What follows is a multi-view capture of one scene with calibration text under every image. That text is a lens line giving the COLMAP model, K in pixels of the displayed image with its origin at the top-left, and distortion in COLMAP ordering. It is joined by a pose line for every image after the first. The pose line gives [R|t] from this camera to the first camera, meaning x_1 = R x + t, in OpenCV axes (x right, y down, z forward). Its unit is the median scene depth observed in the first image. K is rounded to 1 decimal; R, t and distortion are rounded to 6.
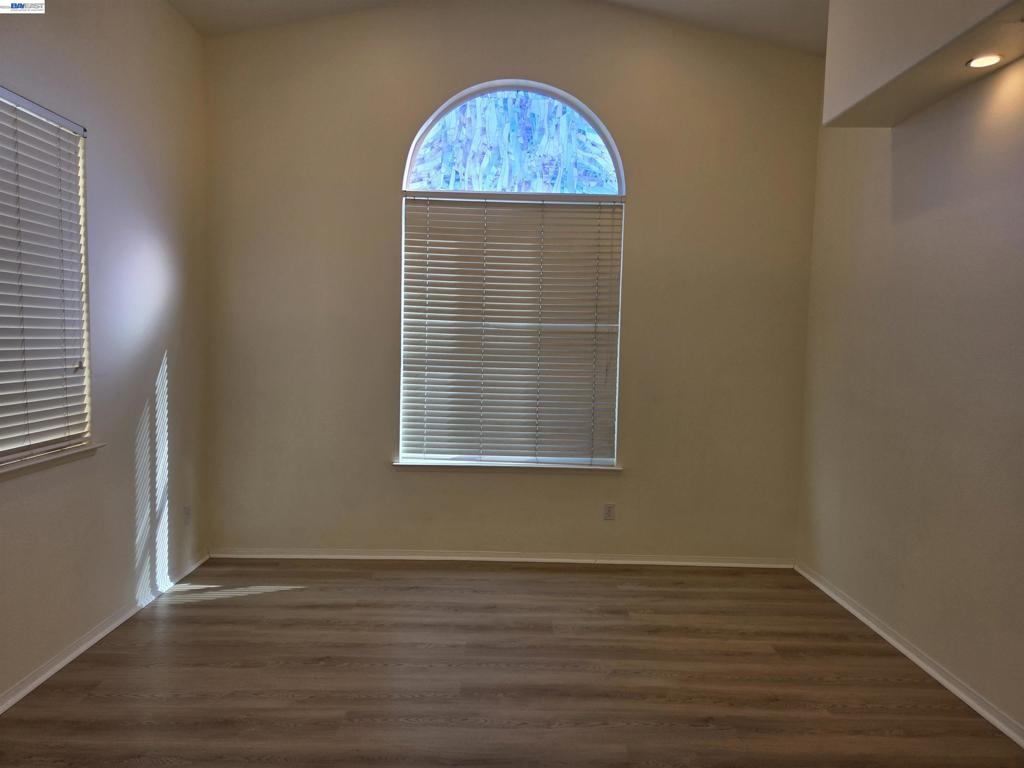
lens RADIAL K [[682.4, 0, 511.0], [0, 682.4, 383.1], [0, 0, 1]] dist [0.072933, -0.050436]
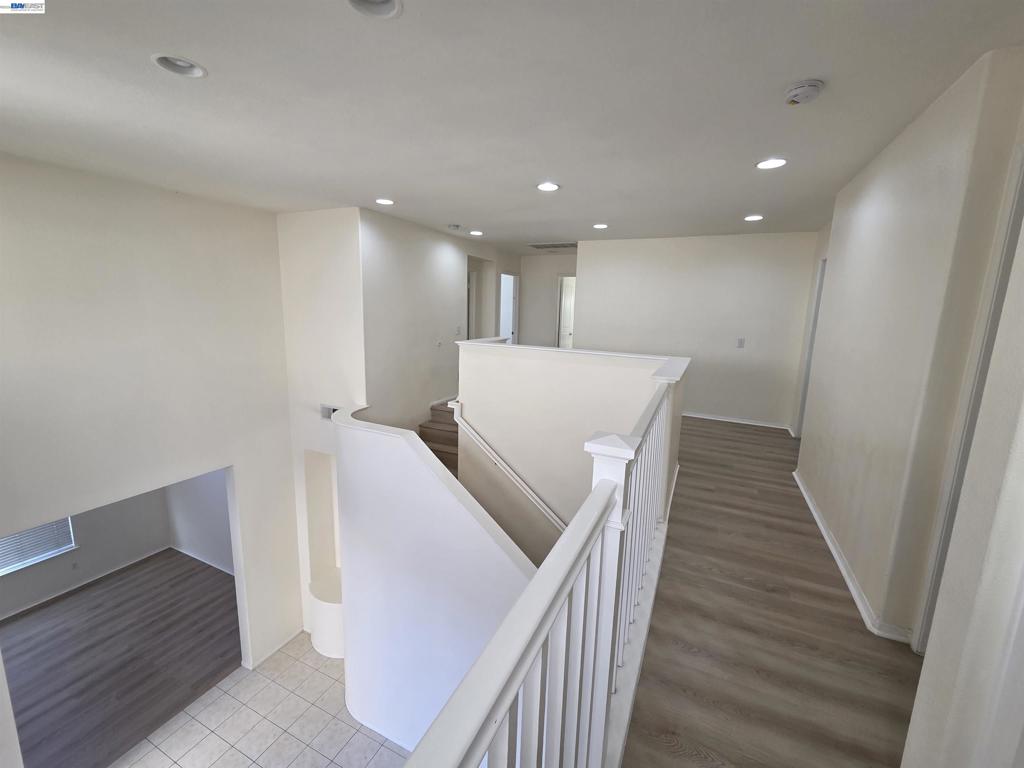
lens RADIAL K [[425.1, 0, 510.3], [0, 425.1, 381.5], [0, 0, 1]] dist [0.003313, 0.001524]
pose [[0.445084, -0.165205, 0.880118, -0.481600], [0.039263, 0.985490, 0.165128, -0.790411], [-0.894627, -0.038940, 0.445113, -1.209528]]
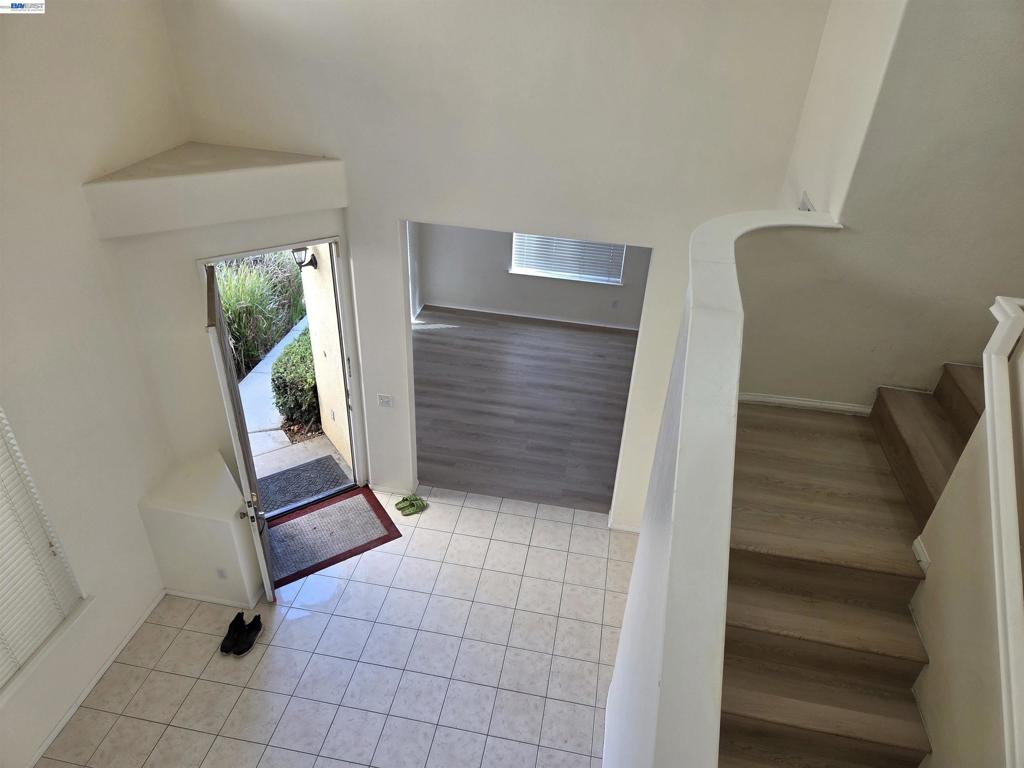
lens RADIAL K [[682.4, 0, 509.2], [0, 682.4, 376.6], [0, 0, 1]] dist [0.072933, -0.050436]
pose [[0.979787, 0.121698, -0.158765, 0.242947], [-0.031503, 0.877625, 0.478311, -0.748305], [0.197546, -0.463642, 0.863720, -1.153321]]
